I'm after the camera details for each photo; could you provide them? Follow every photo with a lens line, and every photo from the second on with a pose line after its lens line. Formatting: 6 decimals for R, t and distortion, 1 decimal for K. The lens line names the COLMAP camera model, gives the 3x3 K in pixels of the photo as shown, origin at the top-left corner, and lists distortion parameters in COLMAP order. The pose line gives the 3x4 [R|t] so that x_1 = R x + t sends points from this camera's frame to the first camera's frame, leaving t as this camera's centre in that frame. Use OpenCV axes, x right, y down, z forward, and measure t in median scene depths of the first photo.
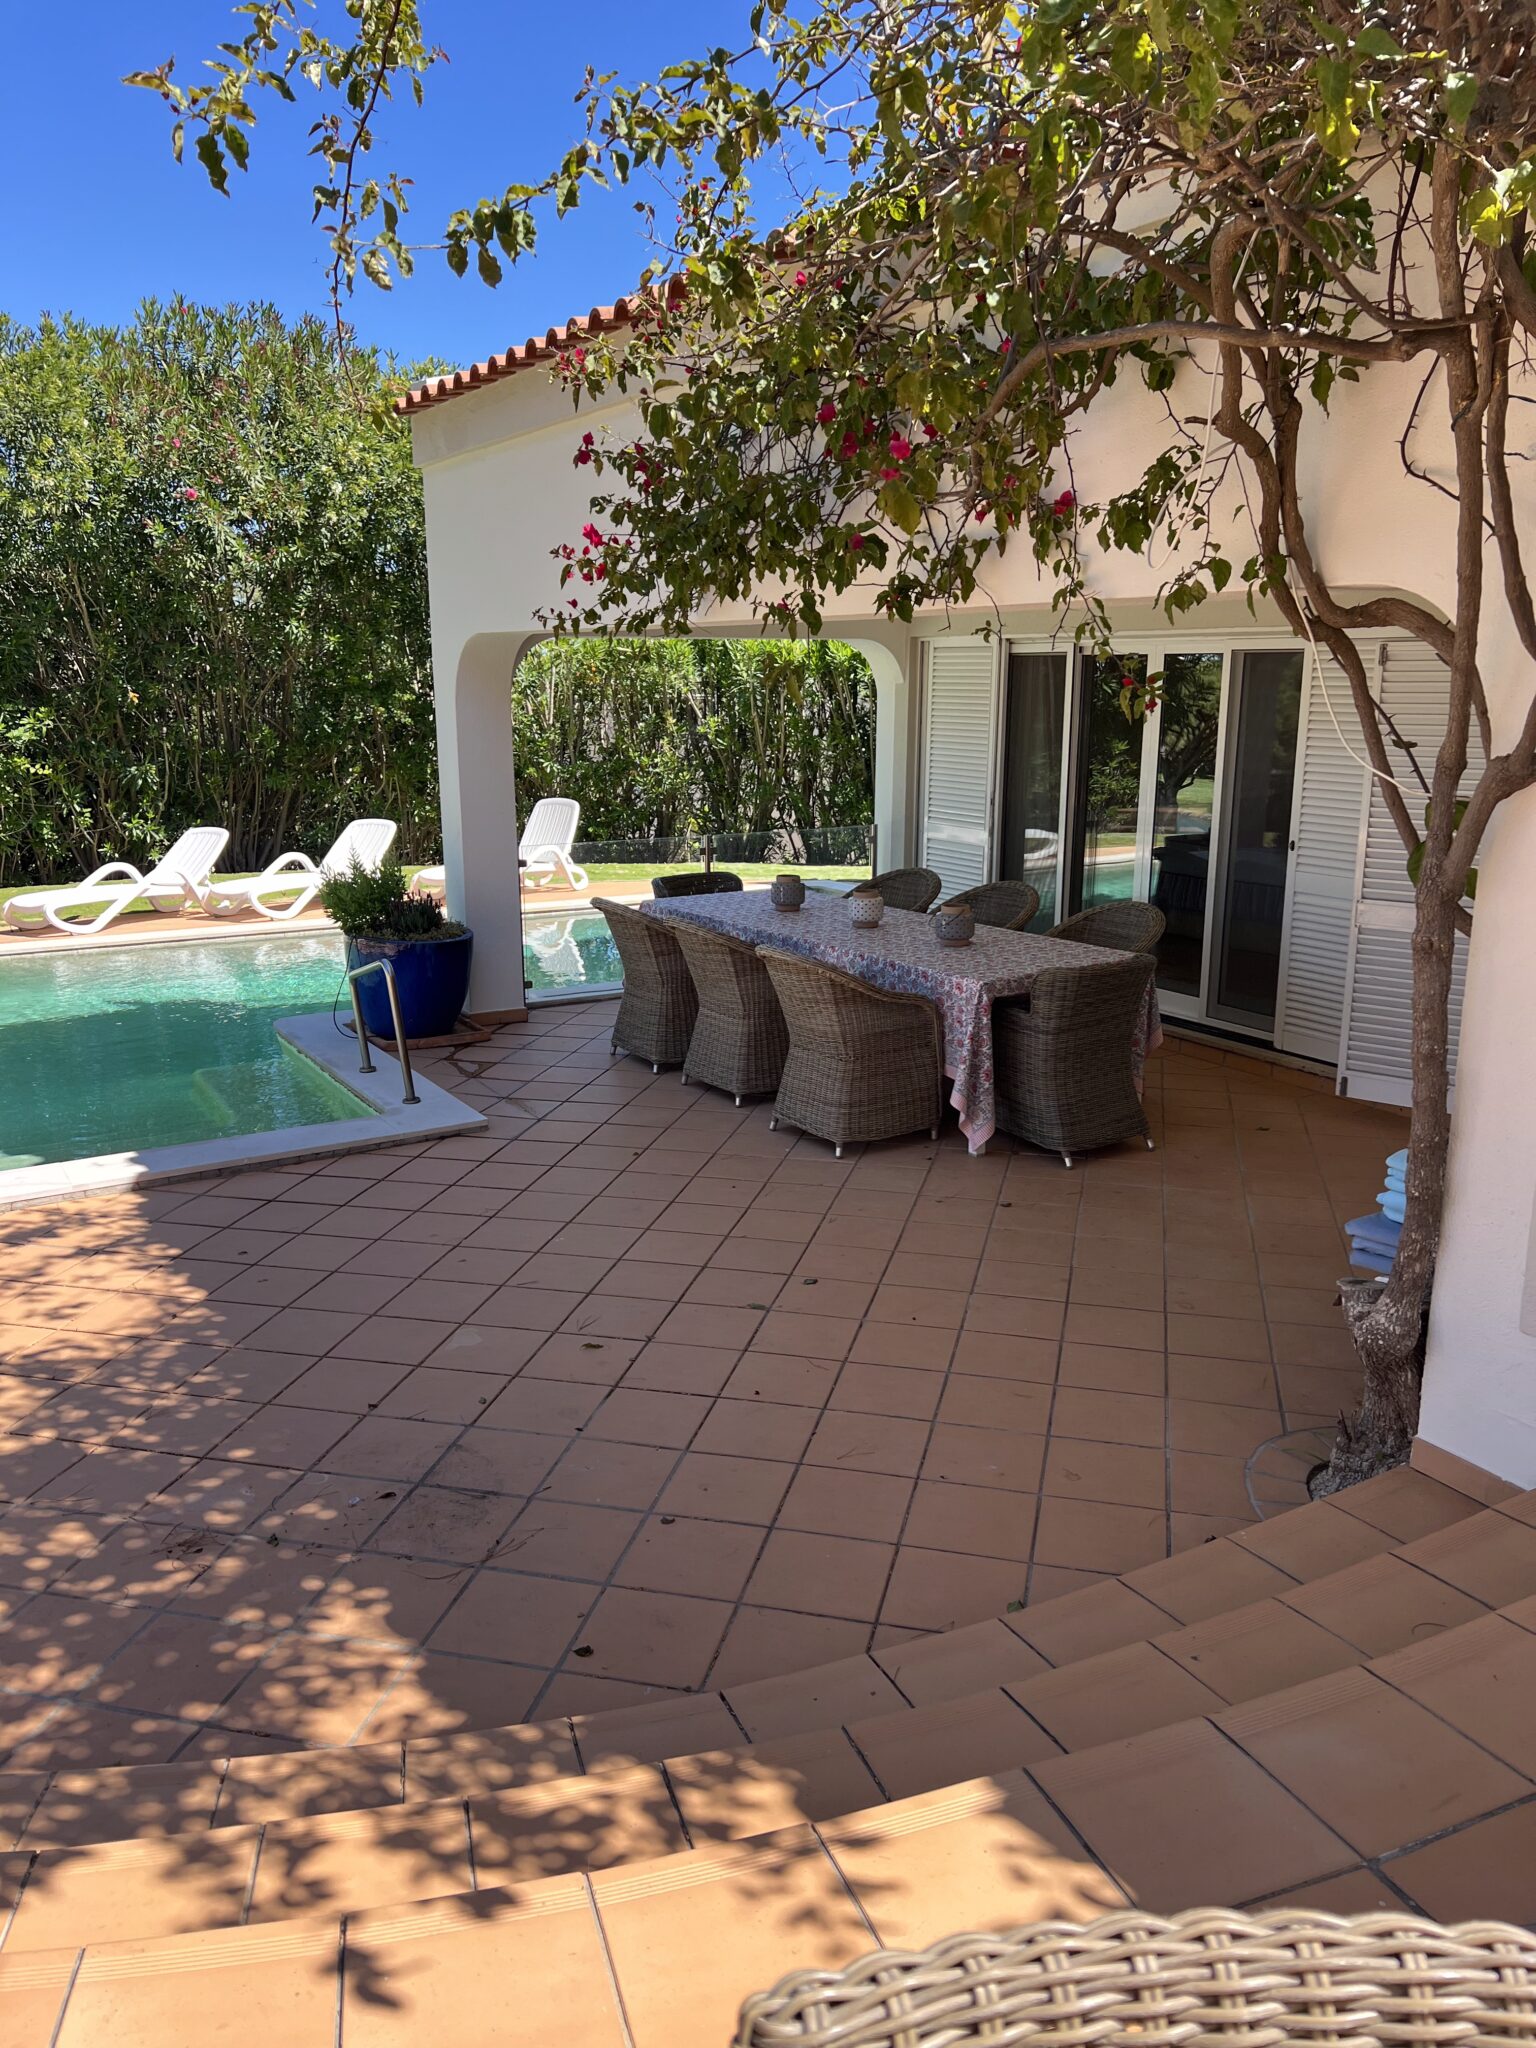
lens RADIAL K [[1540.9, 0, 797.5], [0, 1540.9, 1048.8], [0, 0, 1]] dist [0.037878, -0.036711]
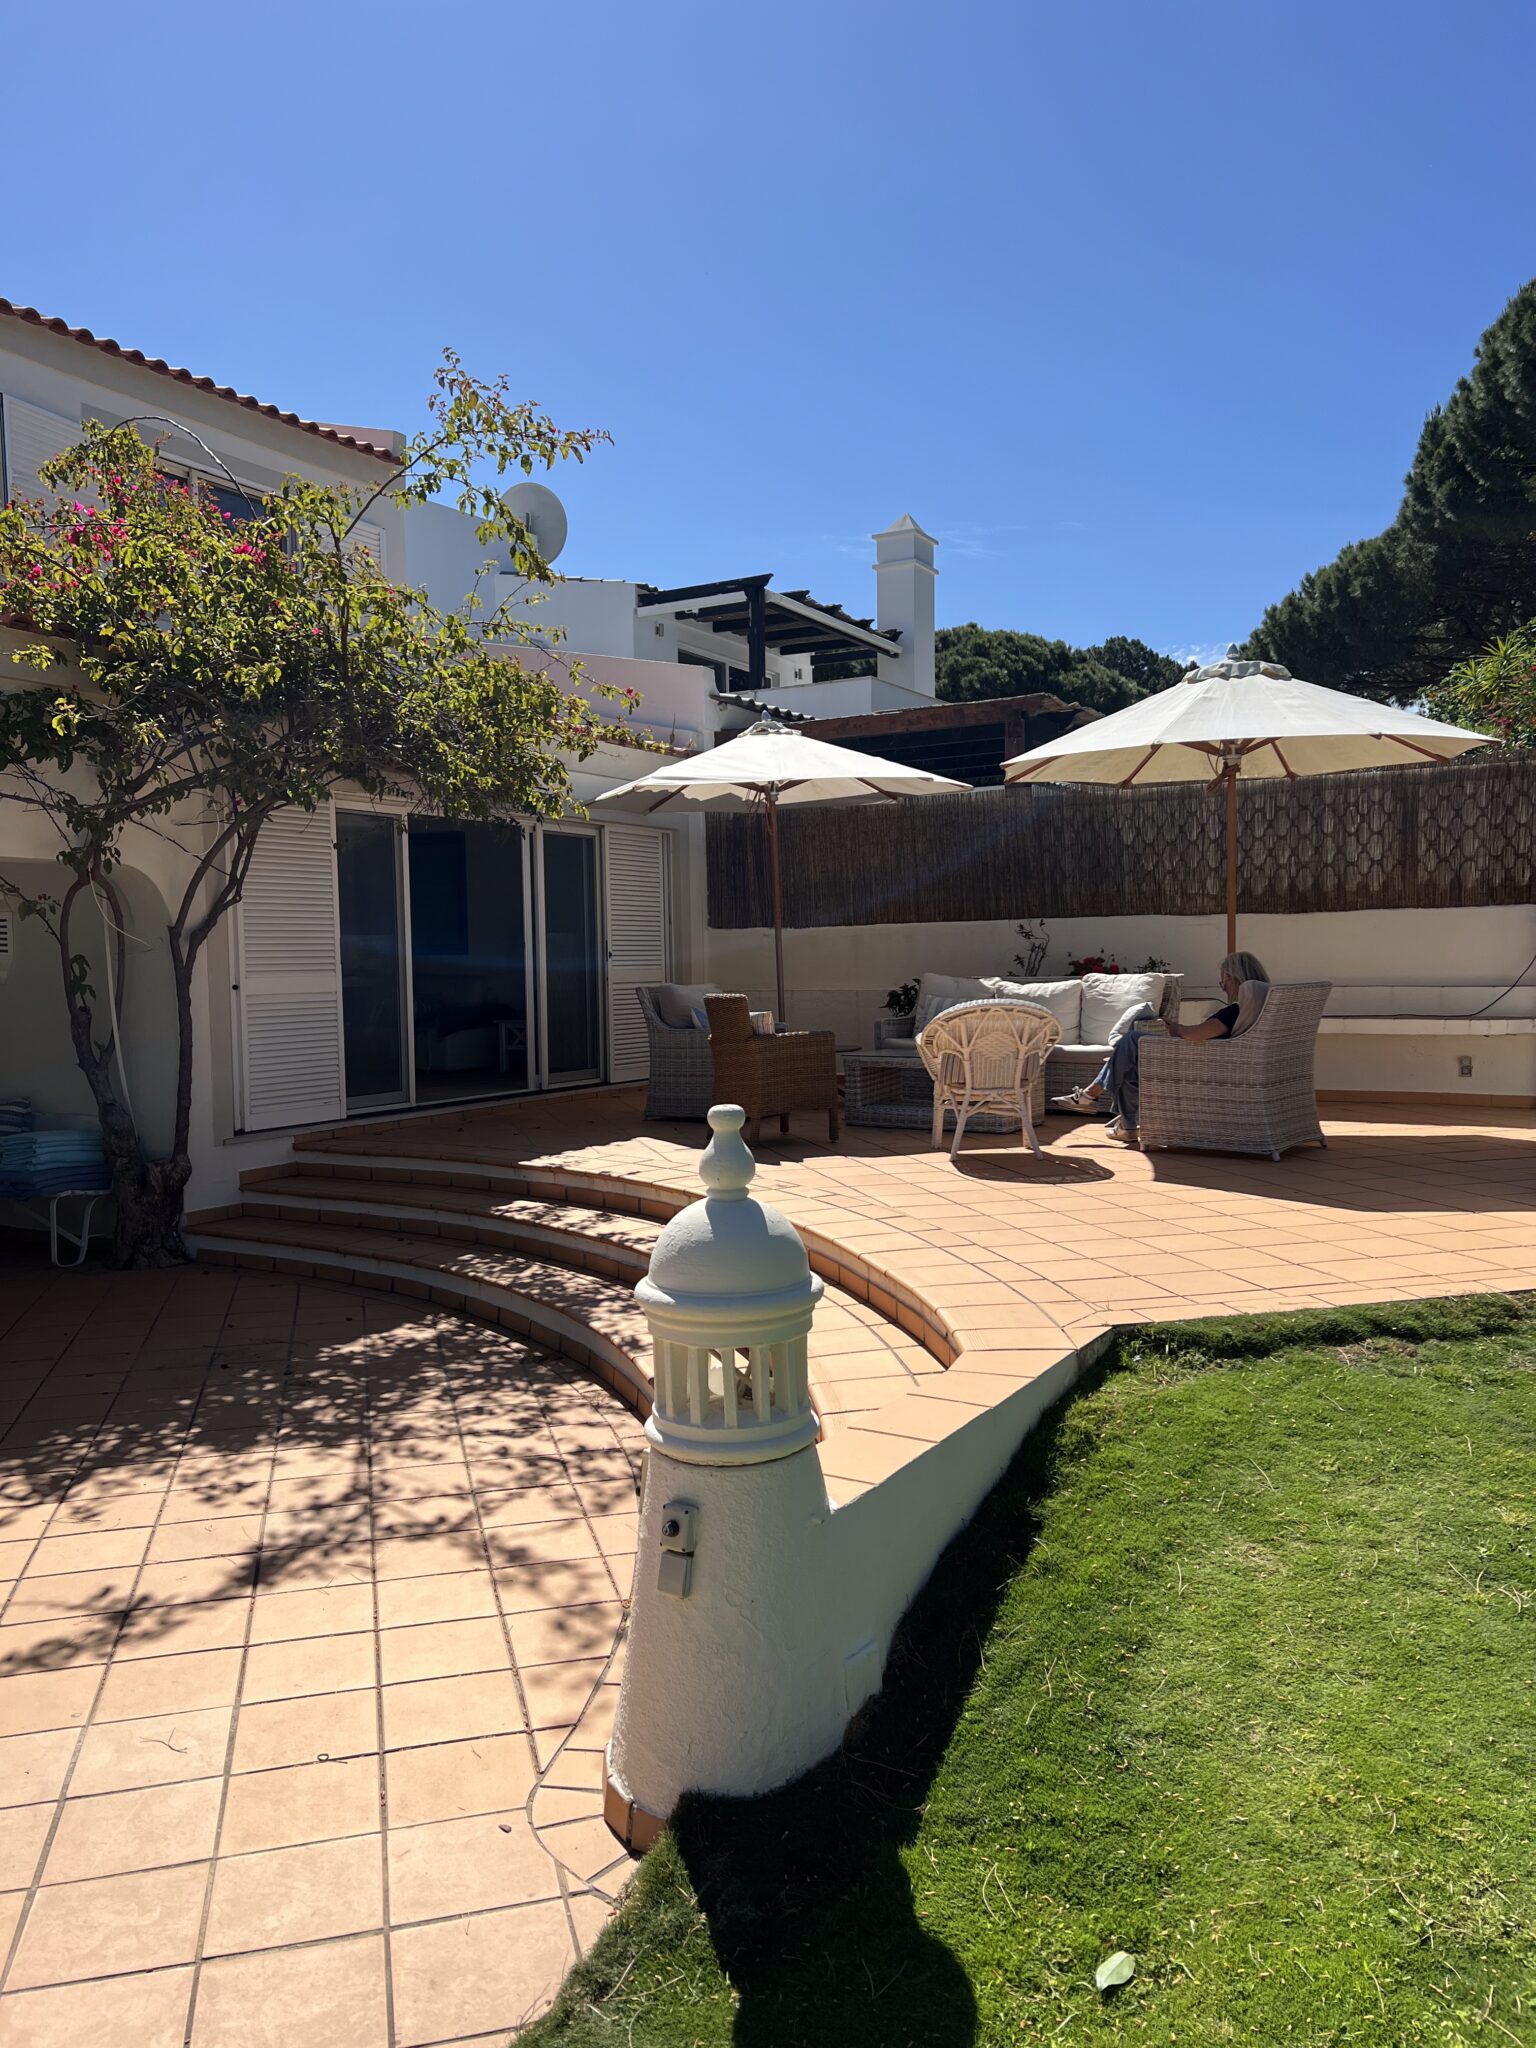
lens RADIAL K [[1540.9, 0, 797.5], [0, 1540.9, 1048.8], [0, 0, 1]] dist [0.037878, -0.036711]
pose [[-0.499737, -0.048865, 0.864798, -2.010901], [0.215267, 0.960076, 0.178645, -0.200956], [-0.839001, 0.275438, -0.469267, 1.195928]]
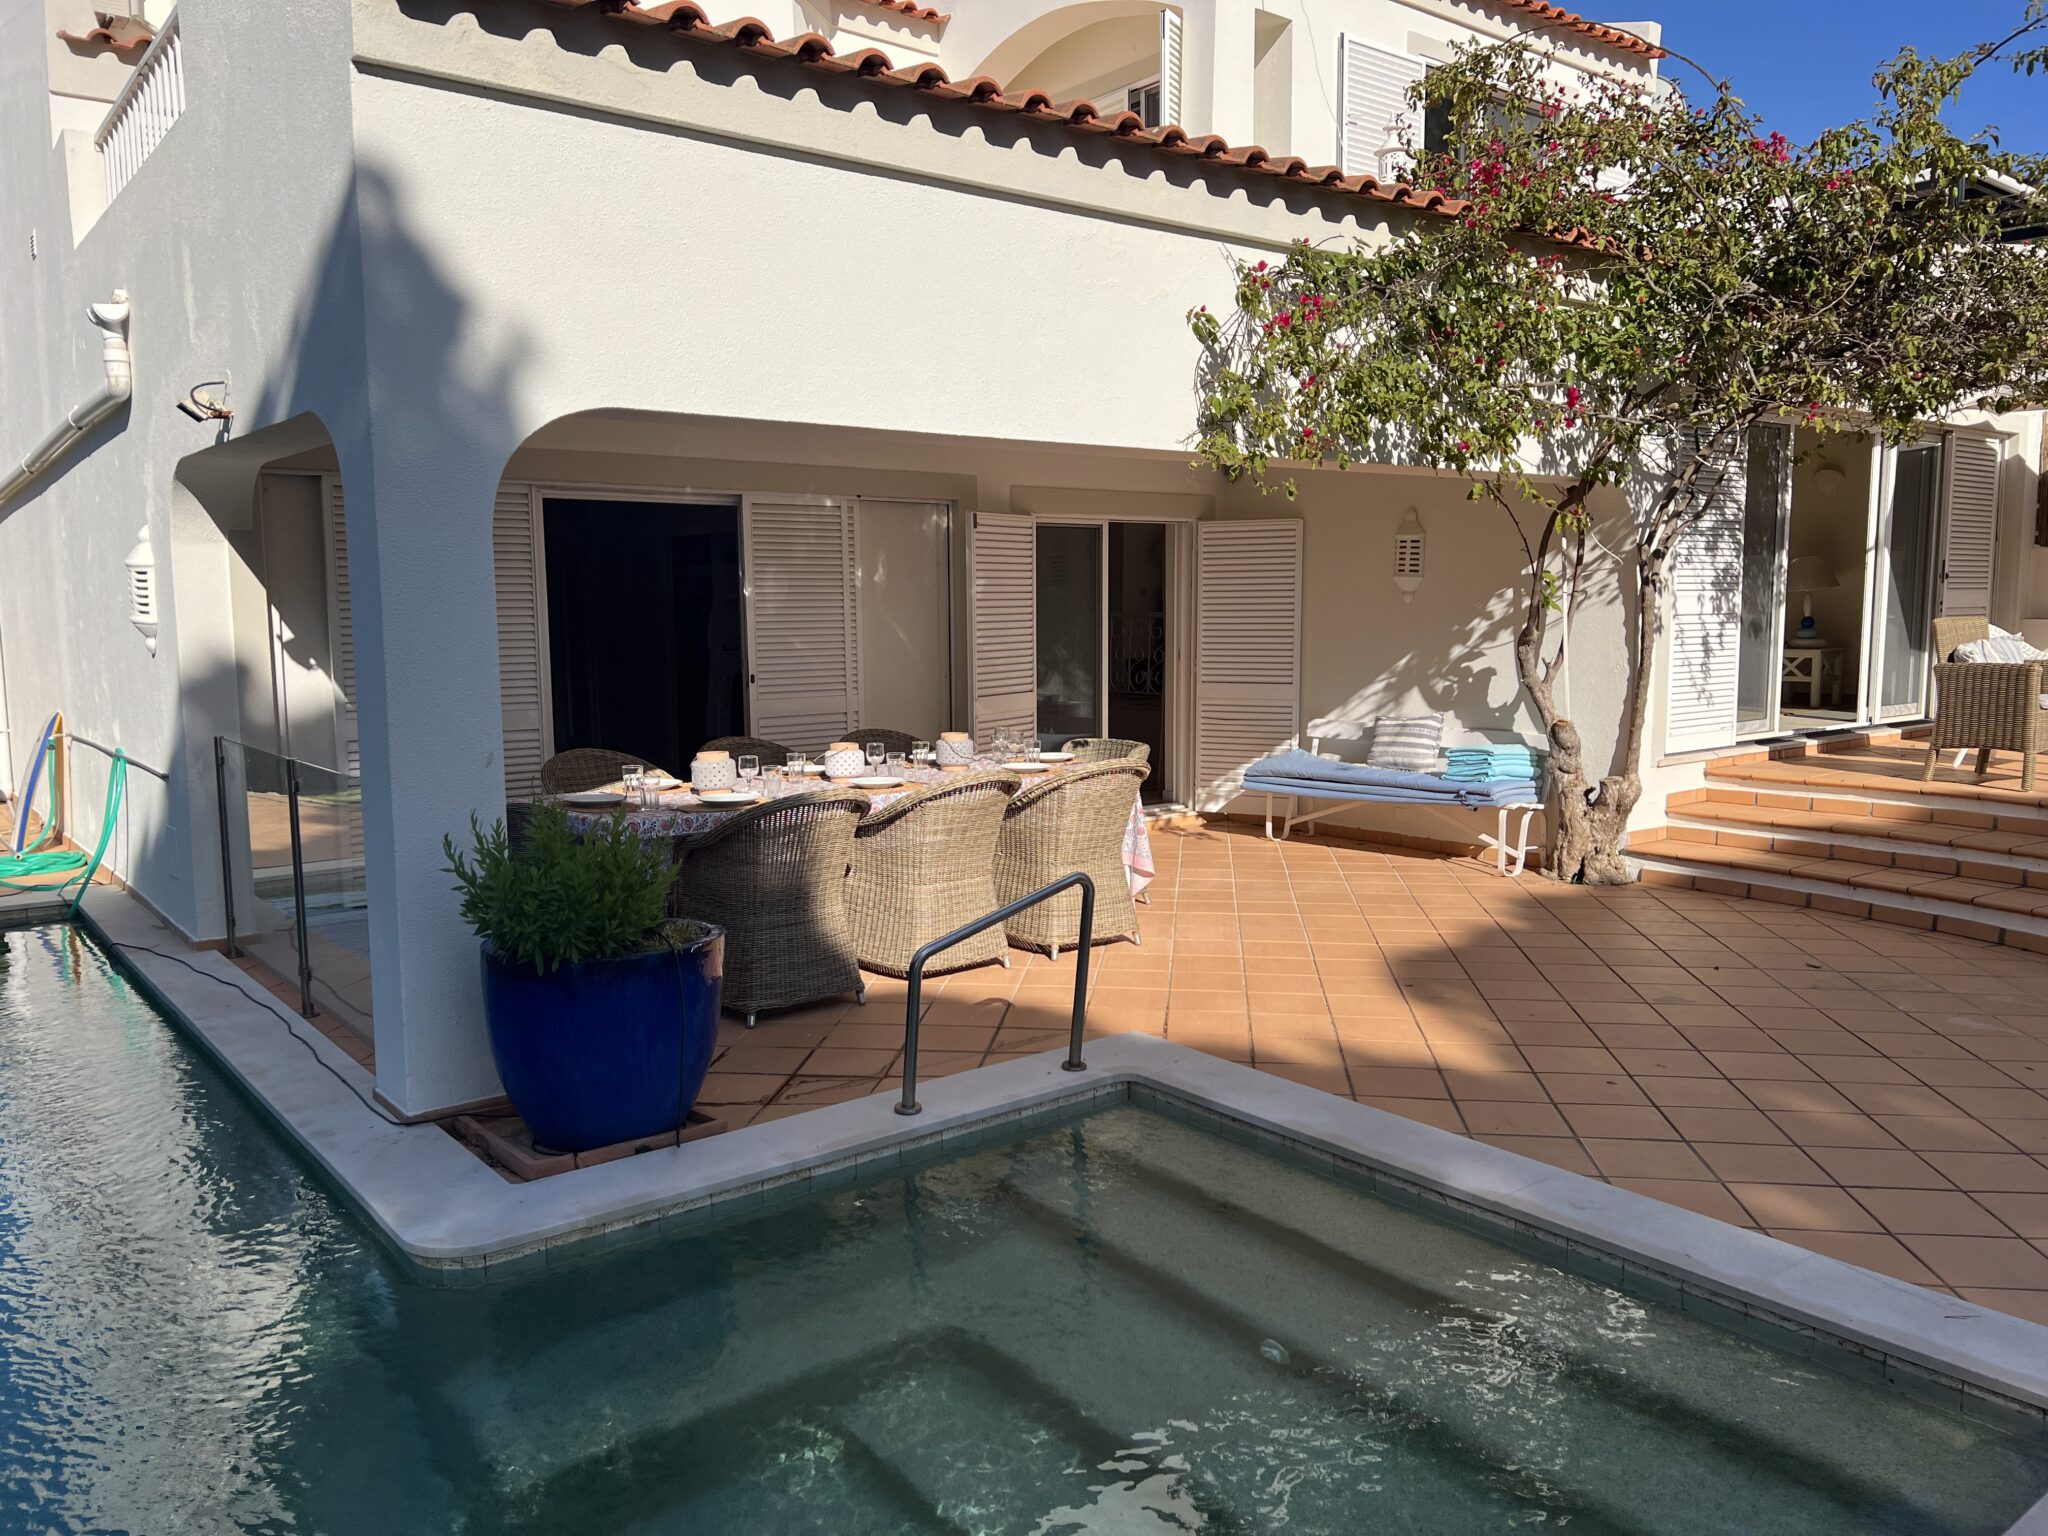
lens RADIAL K [[1540.9, 0, 1024.0], [0, 1540.9, 768.0], [0, 0, 1]] dist [0.037878, -0.036711]
pose [[-0.123582, -0.114138, 0.985748, -1.756529], [0.245149, 0.959062, 0.141782, -0.386553], [-0.961577, 0.259177, -0.090542, 1.969685]]
